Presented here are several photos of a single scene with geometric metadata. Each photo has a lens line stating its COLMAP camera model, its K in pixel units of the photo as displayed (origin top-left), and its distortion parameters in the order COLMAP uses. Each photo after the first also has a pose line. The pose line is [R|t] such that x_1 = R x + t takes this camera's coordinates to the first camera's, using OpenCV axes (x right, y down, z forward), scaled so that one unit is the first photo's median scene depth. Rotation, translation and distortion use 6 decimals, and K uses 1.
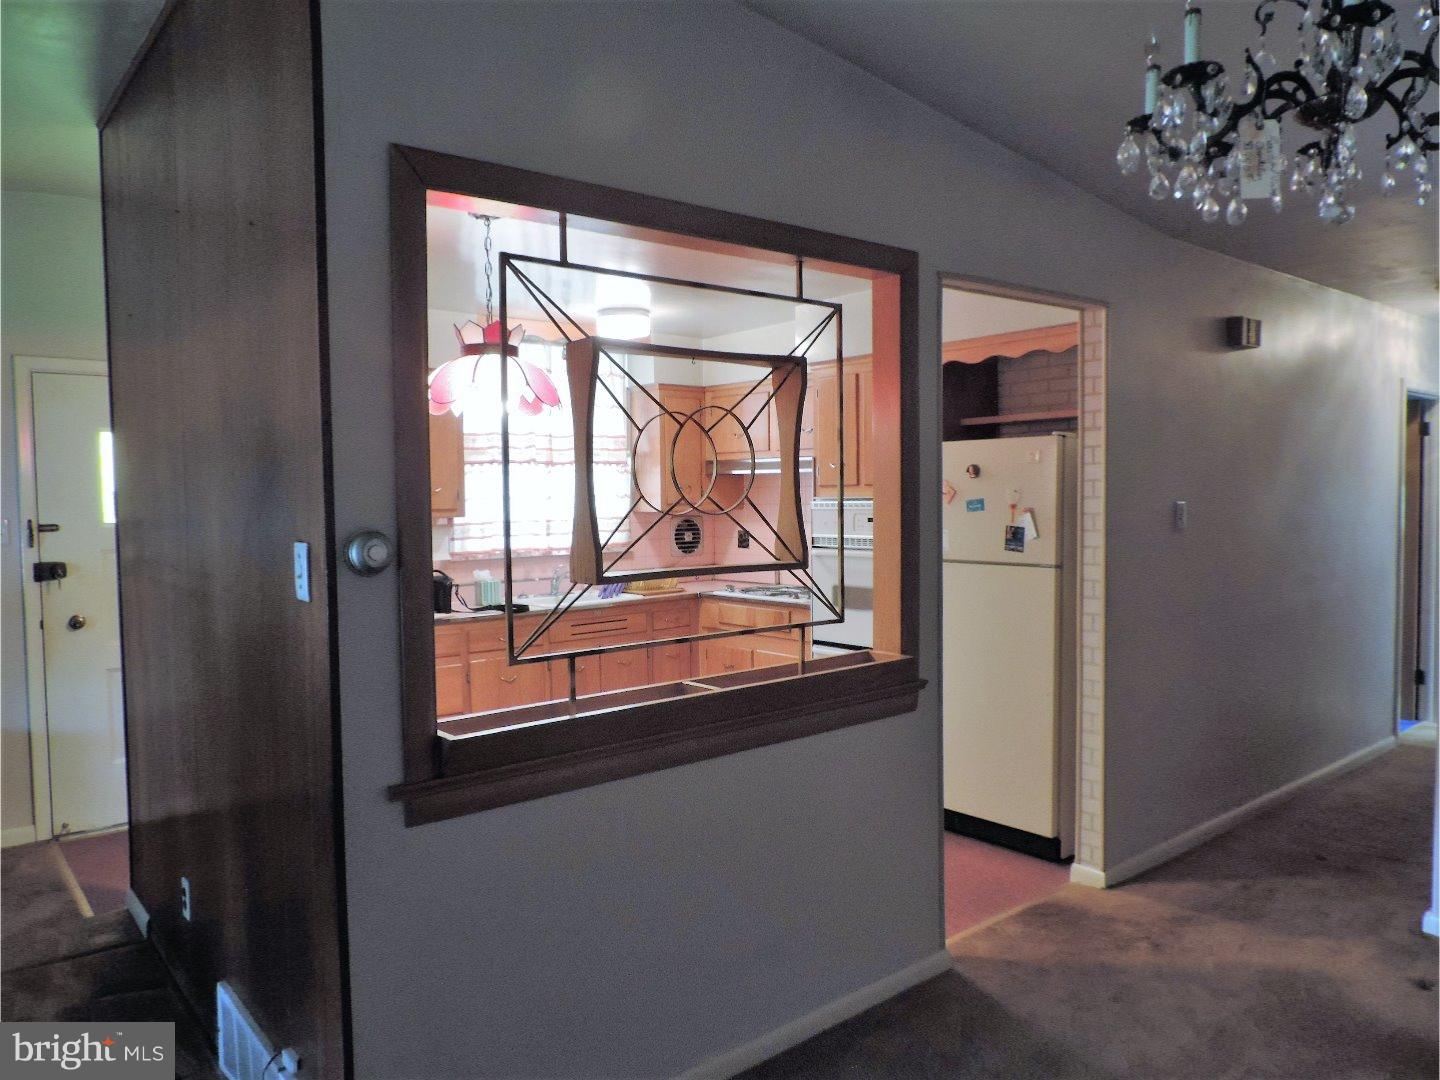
lens RADIAL K [[1025.5, 0, 716.4], [0, 1025.5, 540.8], [0, 0, 1]] dist [-0.024398, -0.000416]
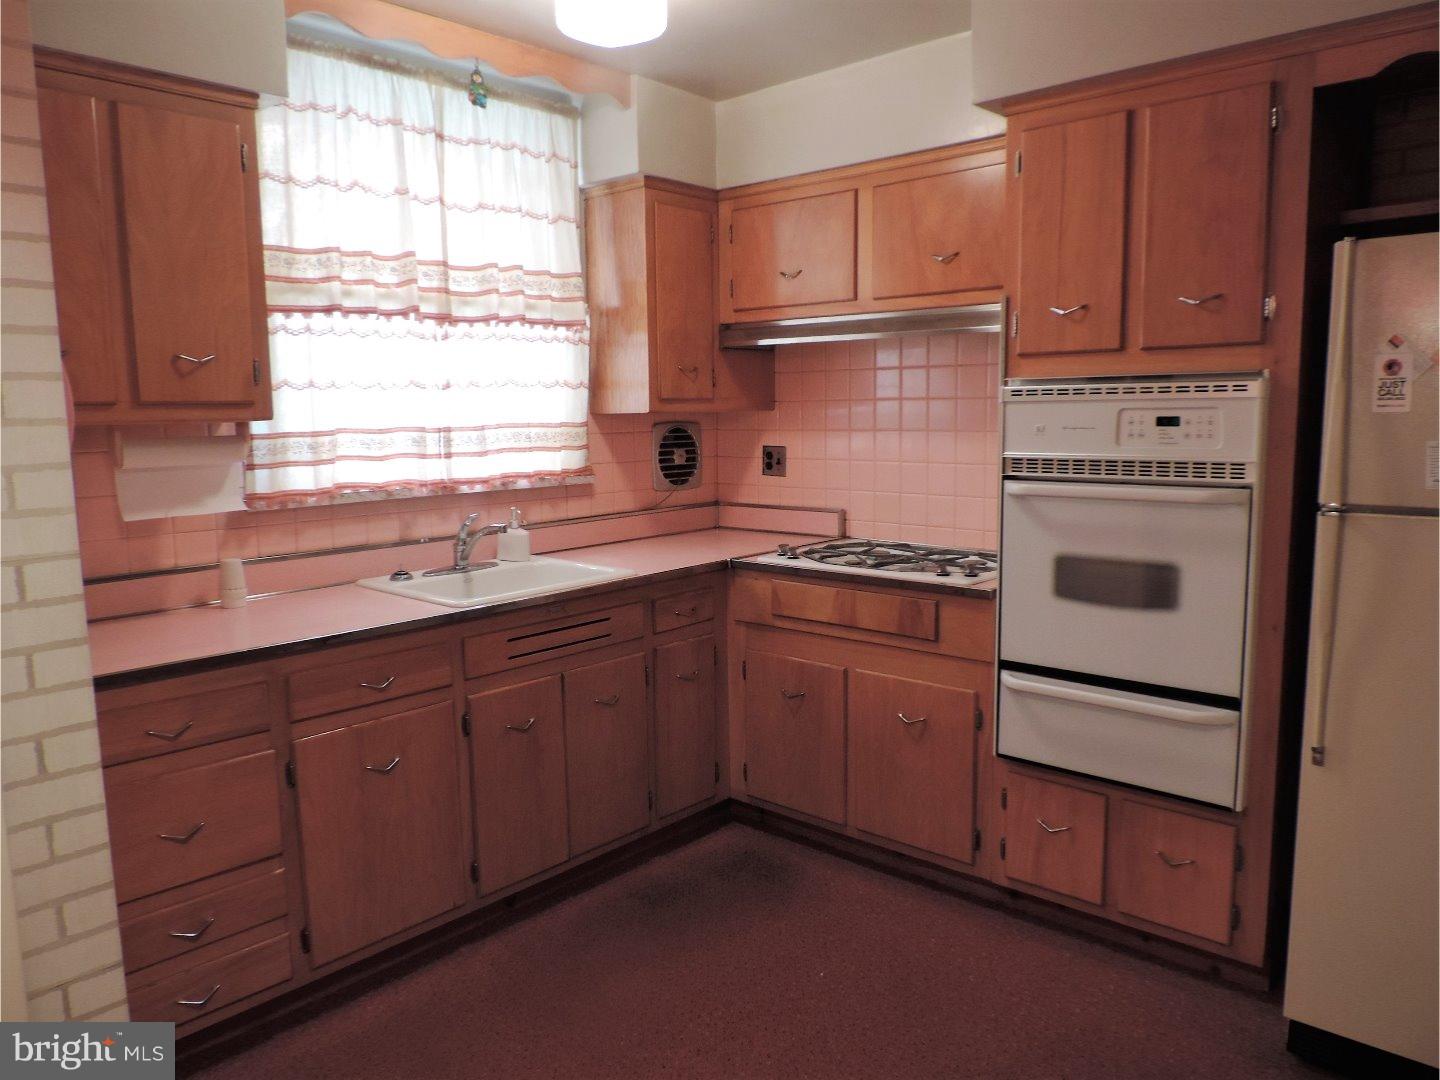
lens RADIAL K [[1025.5, 0, 729.2], [0, 1025.5, 539.8], [0, 0, 1]] dist [-0.024398, -0.000416]
pose [[0.988580, -0.018116, 0.149603, -0.099730], [0.006290, 0.996843, 0.079143, -0.003654], [-0.150564, -0.077298, 0.985574, 0.457459]]
